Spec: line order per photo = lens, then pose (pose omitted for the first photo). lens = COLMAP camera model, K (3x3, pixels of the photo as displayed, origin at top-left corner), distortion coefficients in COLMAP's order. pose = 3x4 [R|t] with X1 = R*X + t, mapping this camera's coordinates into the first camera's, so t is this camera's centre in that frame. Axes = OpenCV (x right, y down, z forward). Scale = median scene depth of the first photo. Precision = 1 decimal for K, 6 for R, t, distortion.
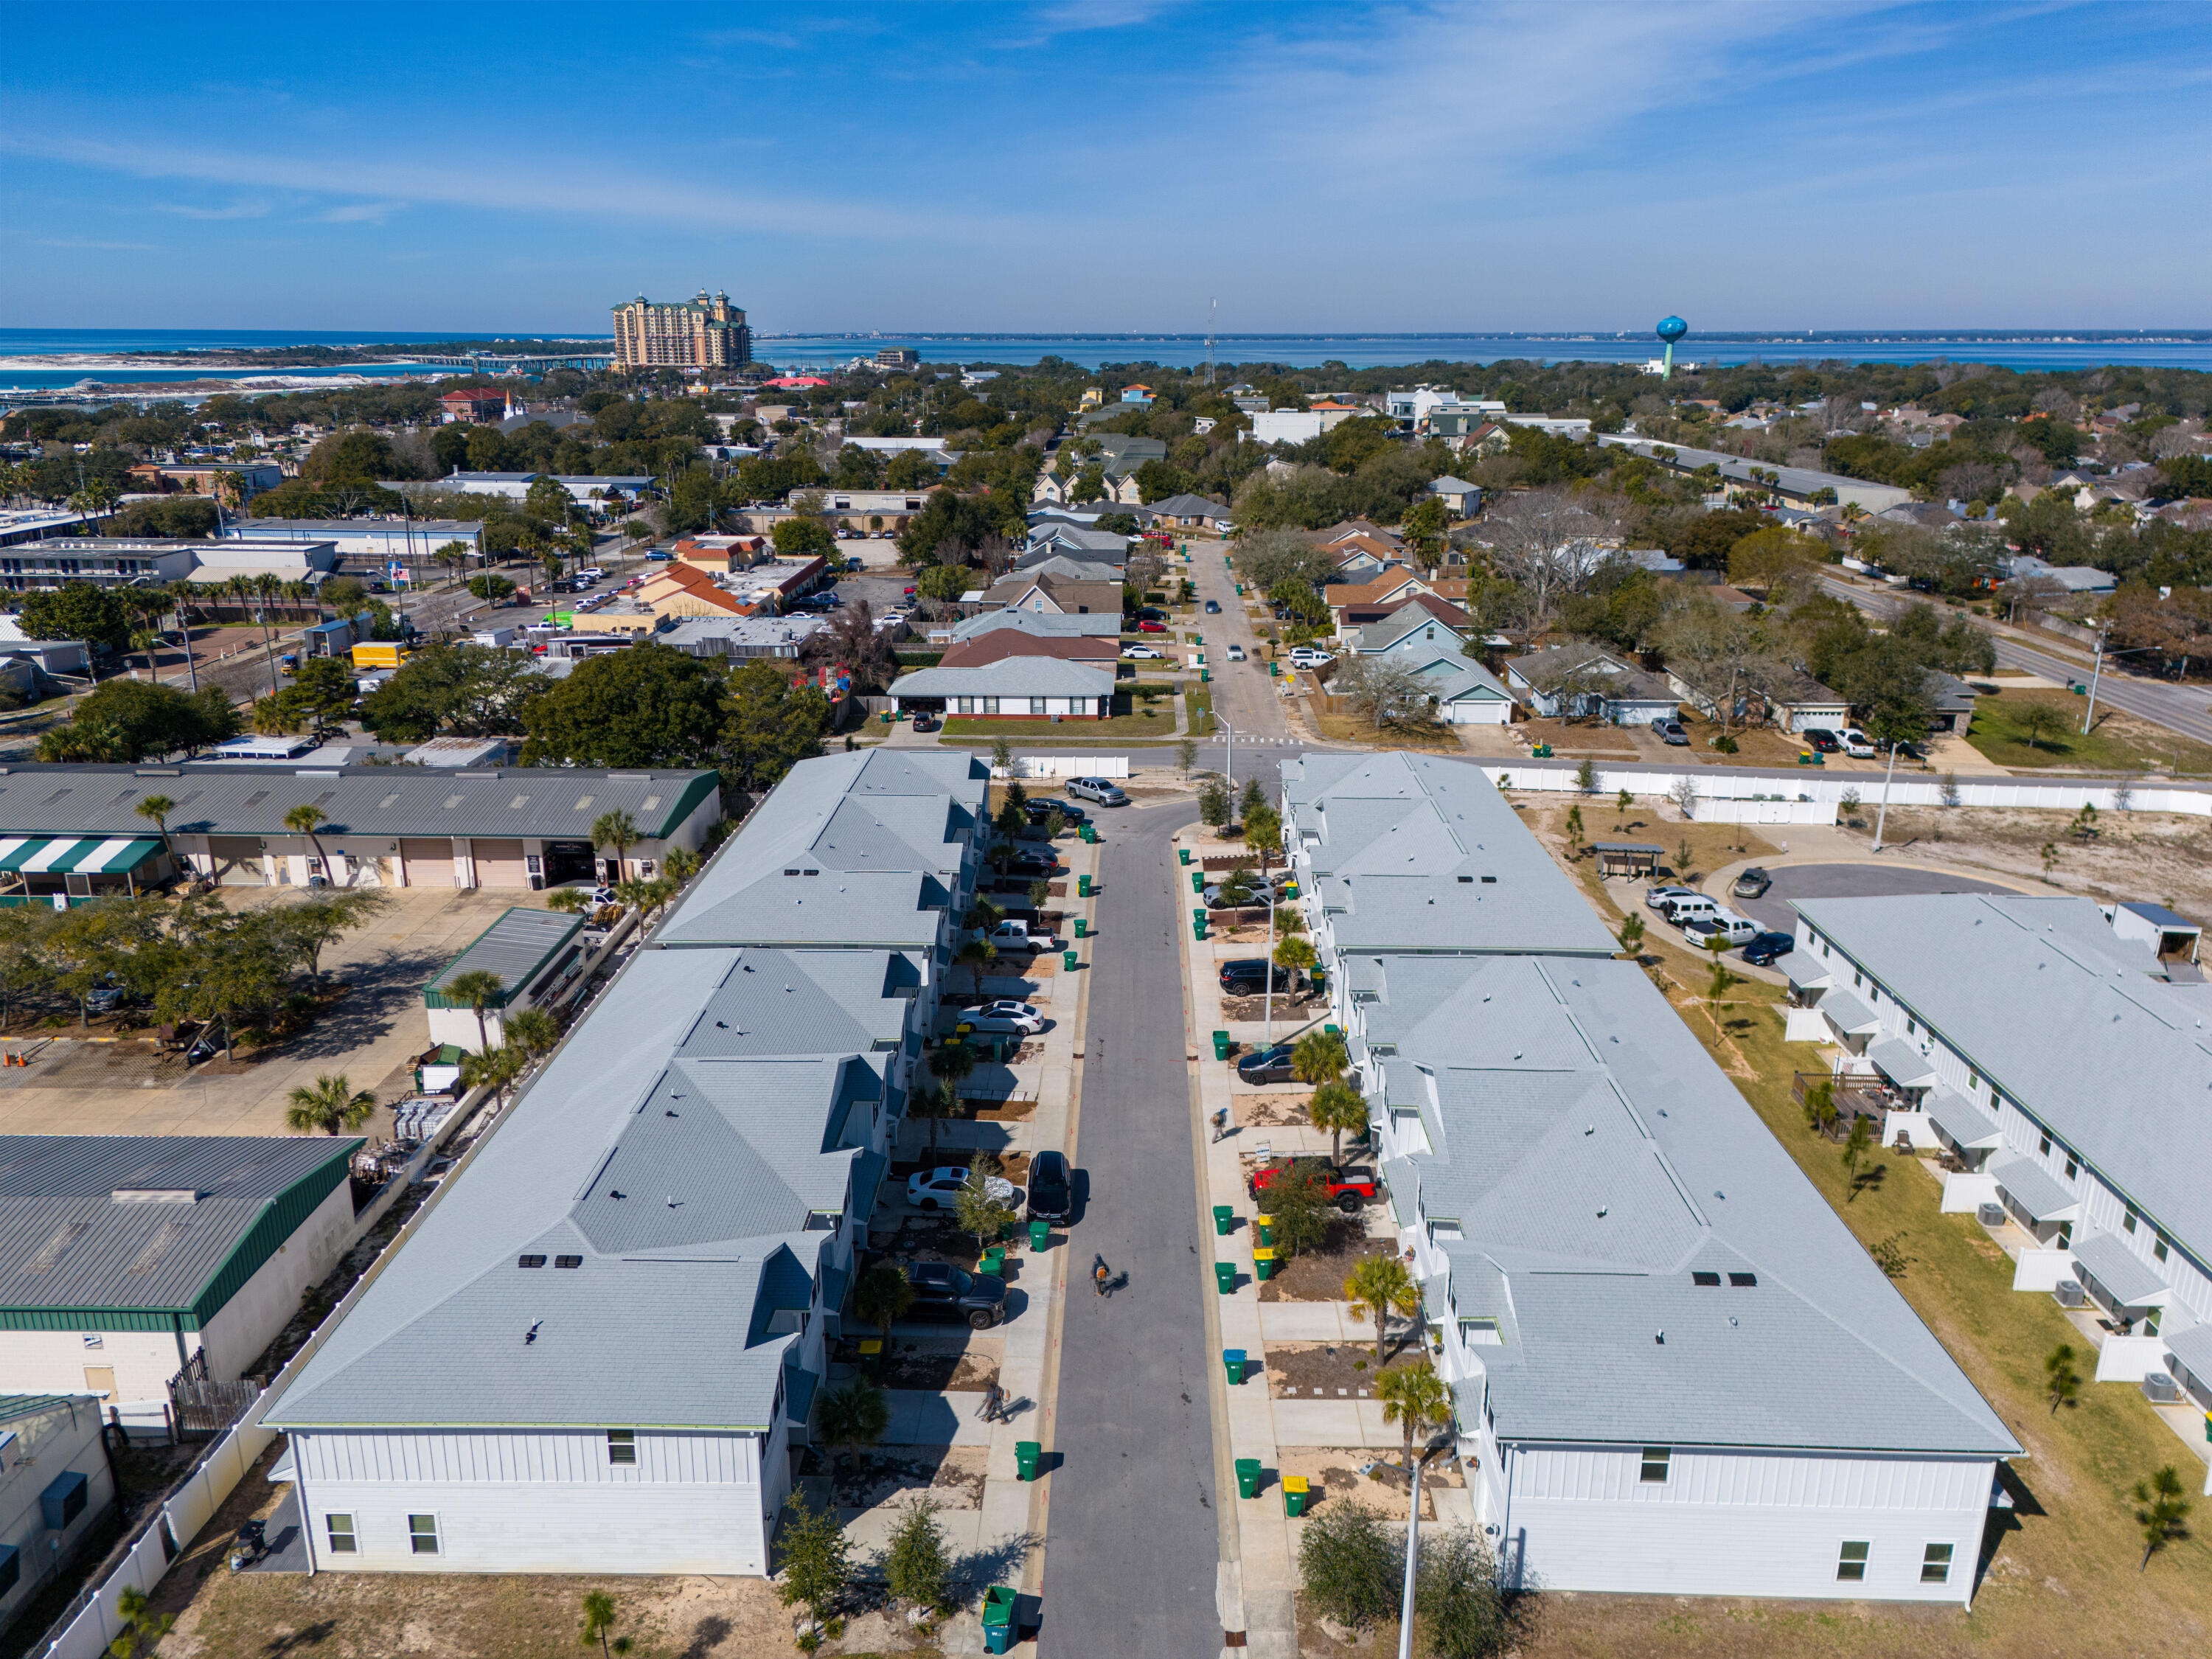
lens RADIAL K [[1628.9, 0, 1106.0], [0, 1628.9, 829.5], [0, 0, 1]] dist [0.090135, -0.097185]
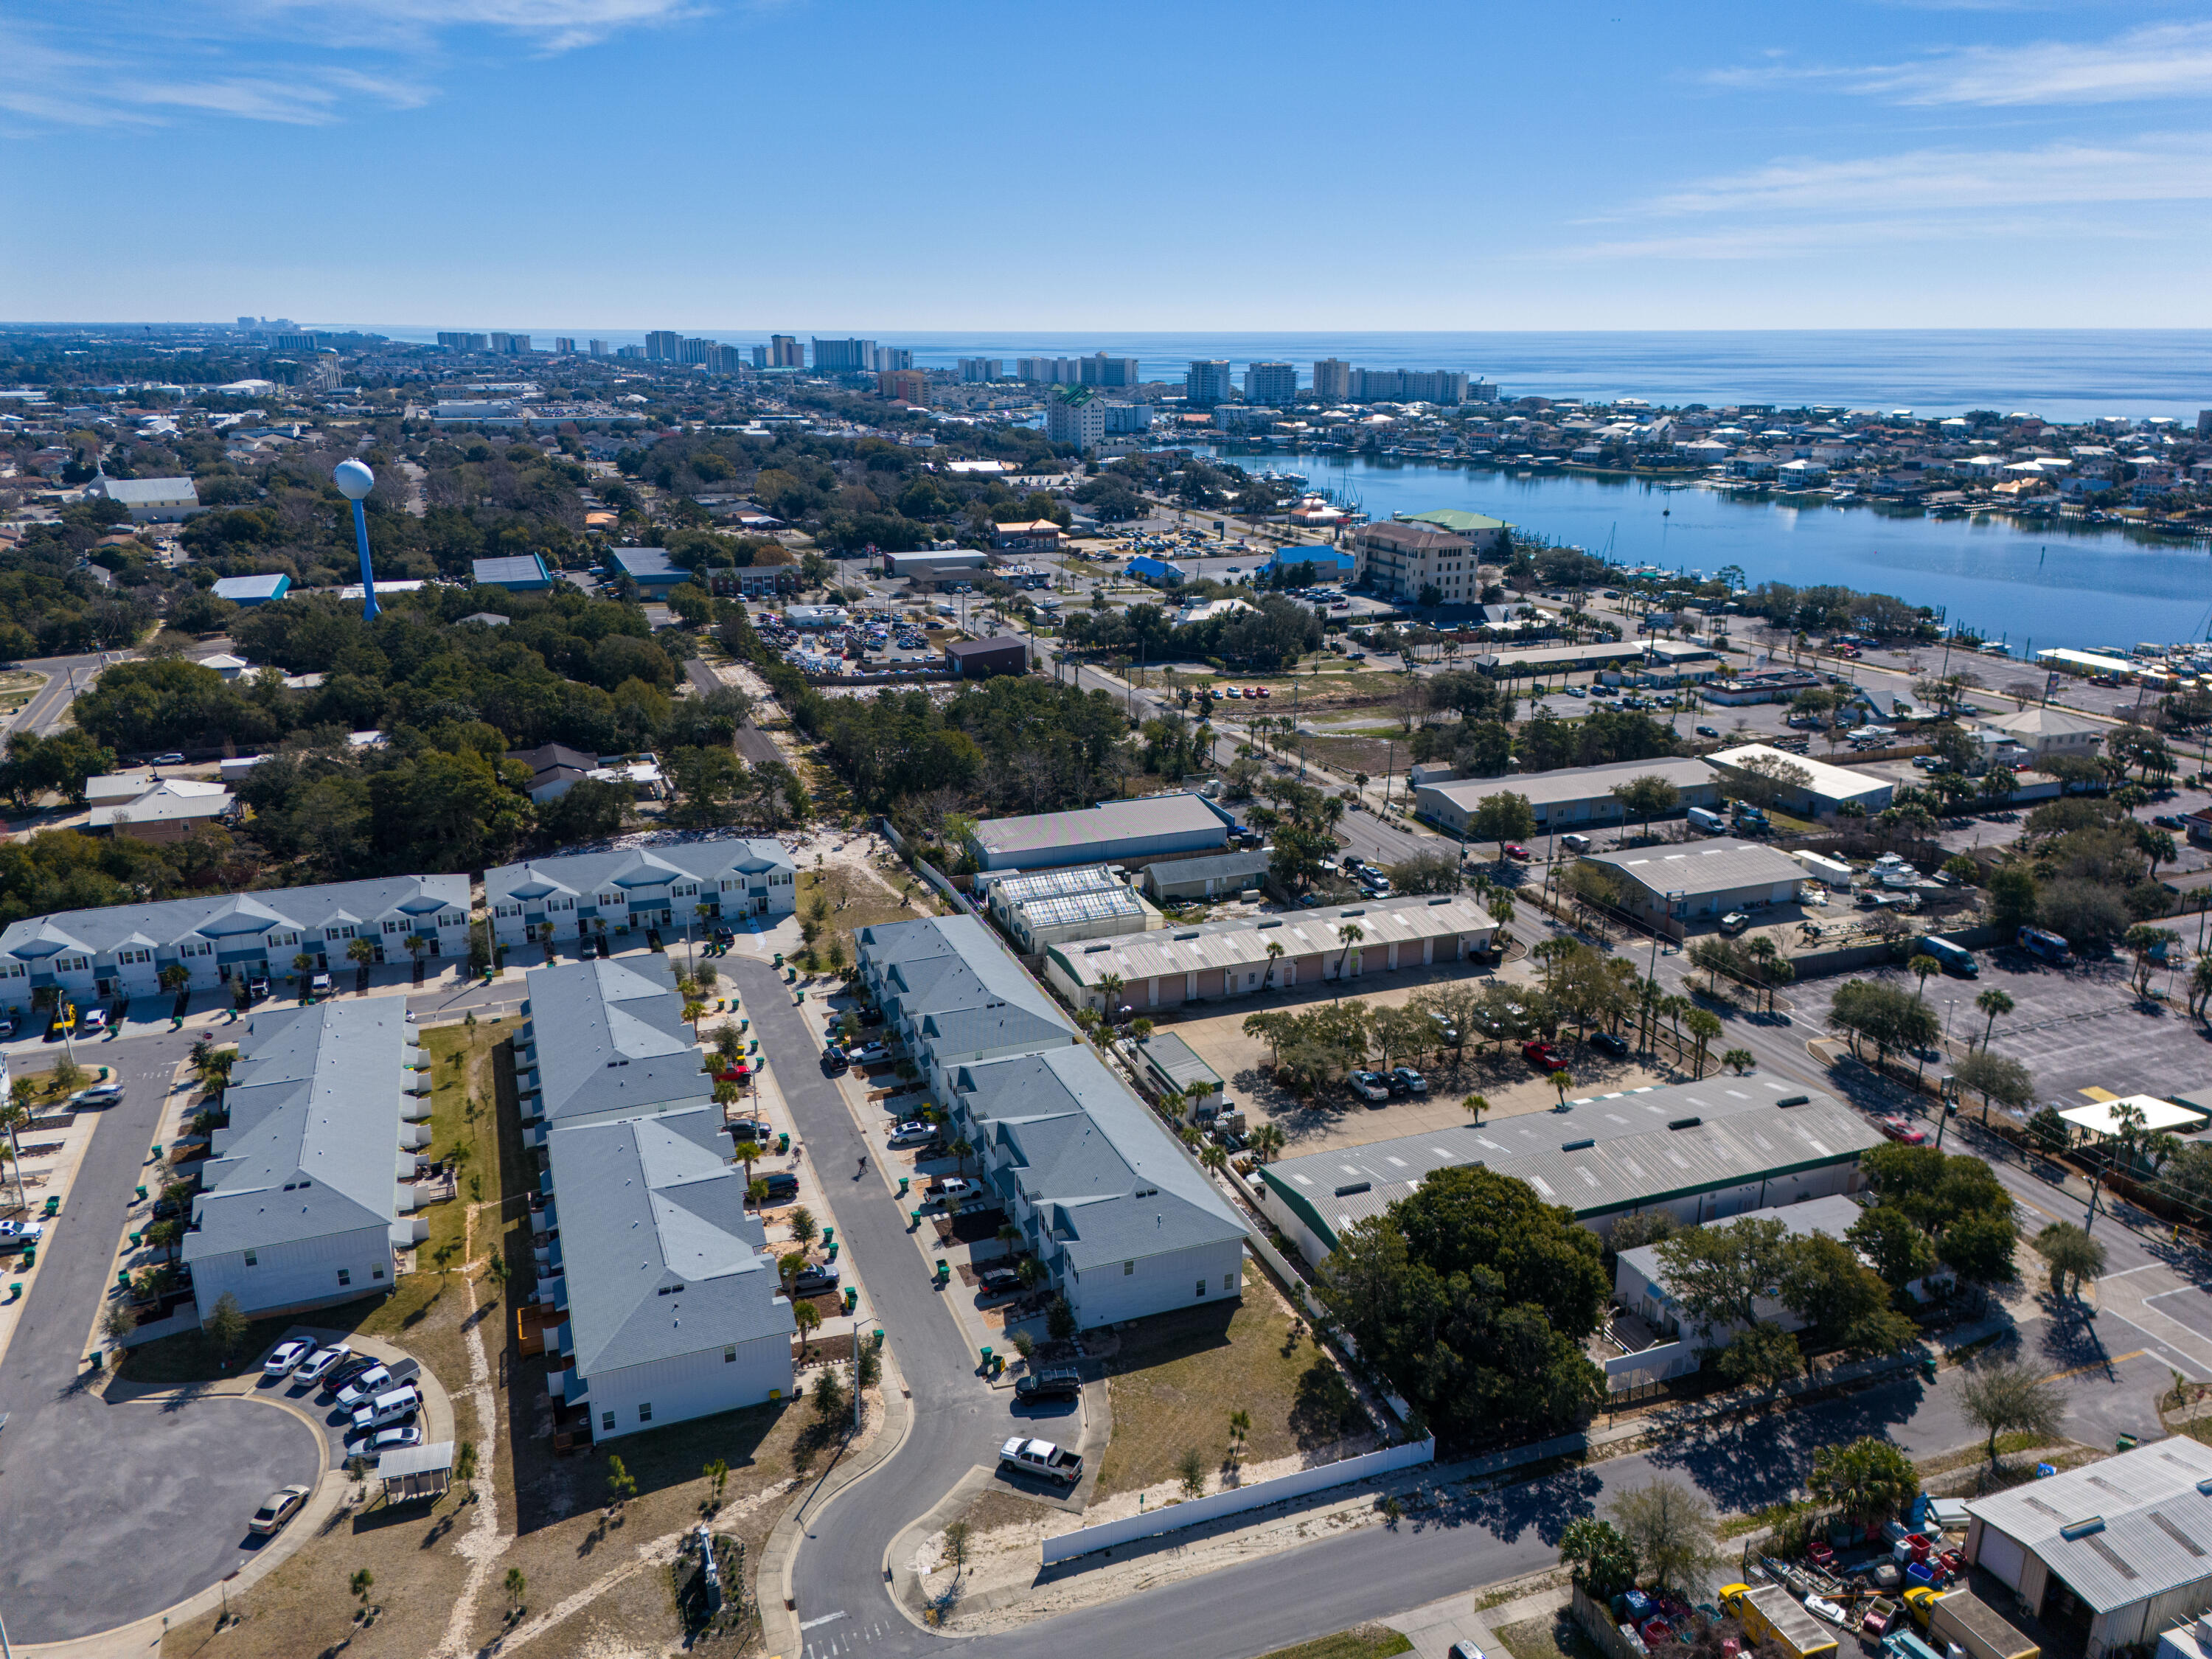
lens RADIAL K [[1628.7, 0, 1106.0], [0, 1628.7, 829.5], [0, 0, 1]] dist [0.088335, -0.074316]
pose [[-0.924176, 0.107986, -0.366385, 0.367022], [-0.118744, 0.830456, 0.544282, -1.173299], [0.363042, 0.546519, -0.754664, 2.306044]]
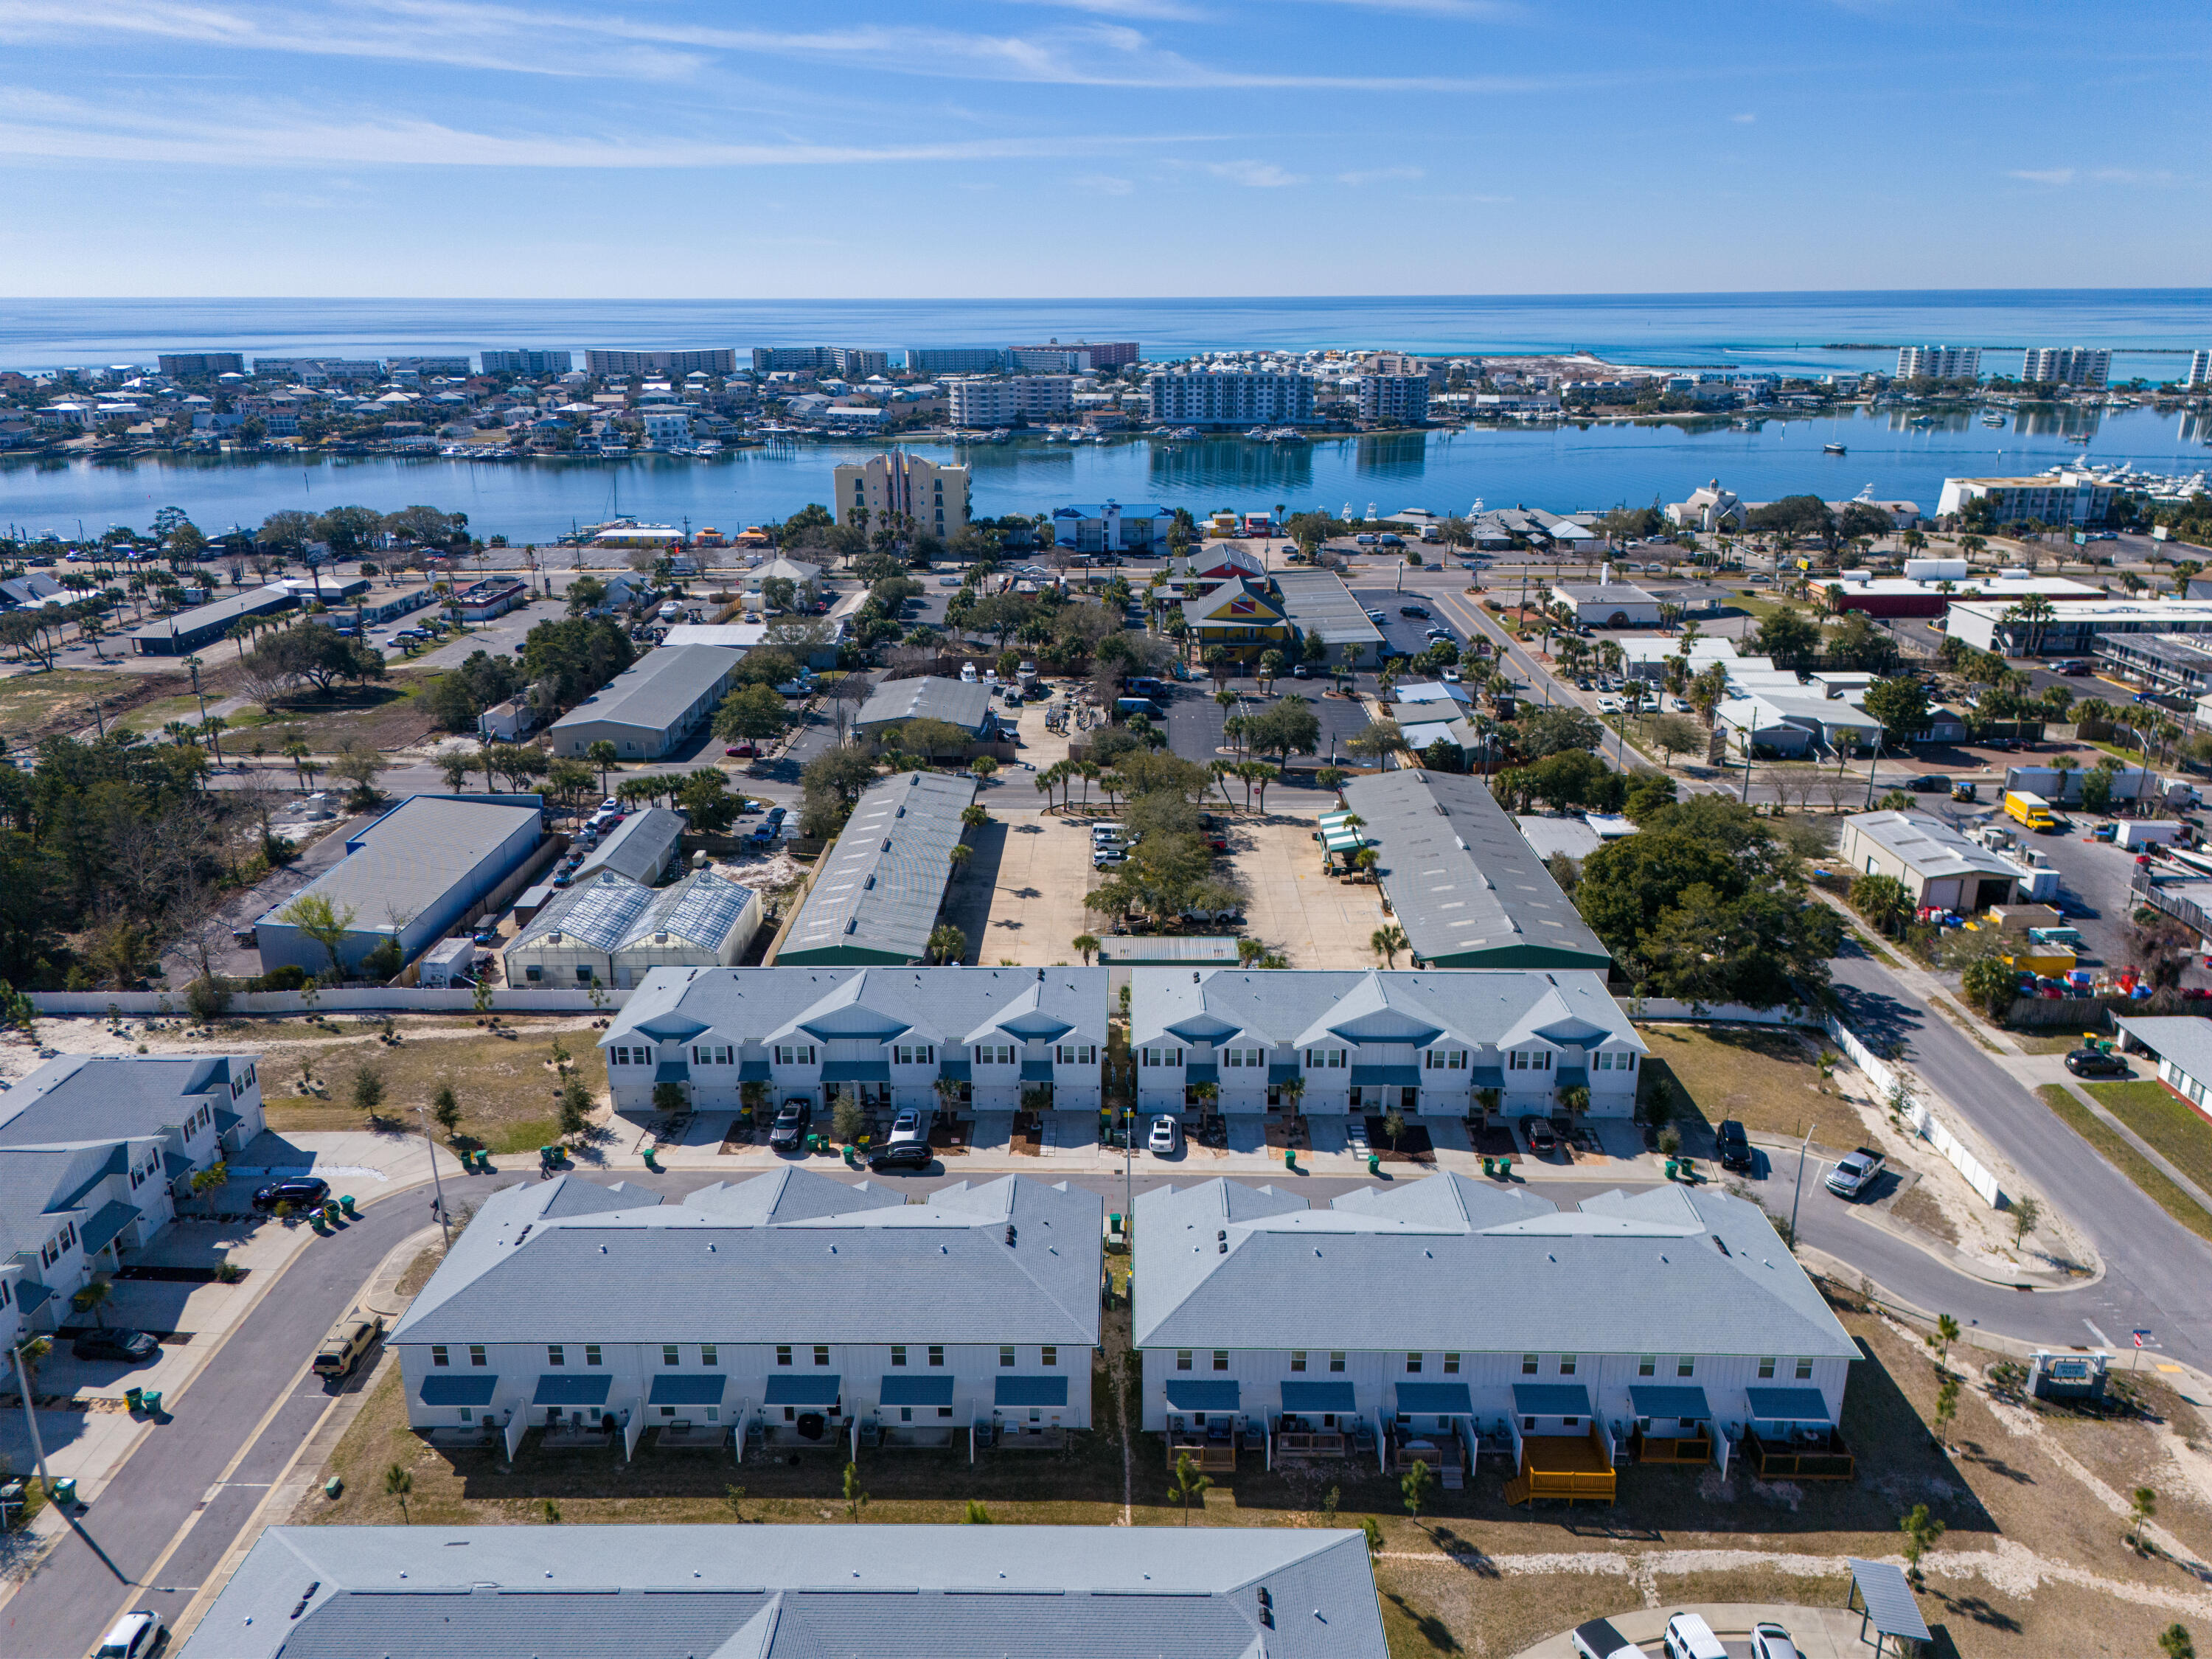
lens RADIAL K [[1628.9, 0, 1106.0], [0, 1628.9, 829.5], [0, 0, 1]] dist [0.090135, -0.097185]
pose [[0.006228, 0.309585, -0.950851, 1.158119], [-0.288845, 0.910895, 0.294684, -0.500848], [0.957356, 0.272814, 0.095095, 0.796634]]
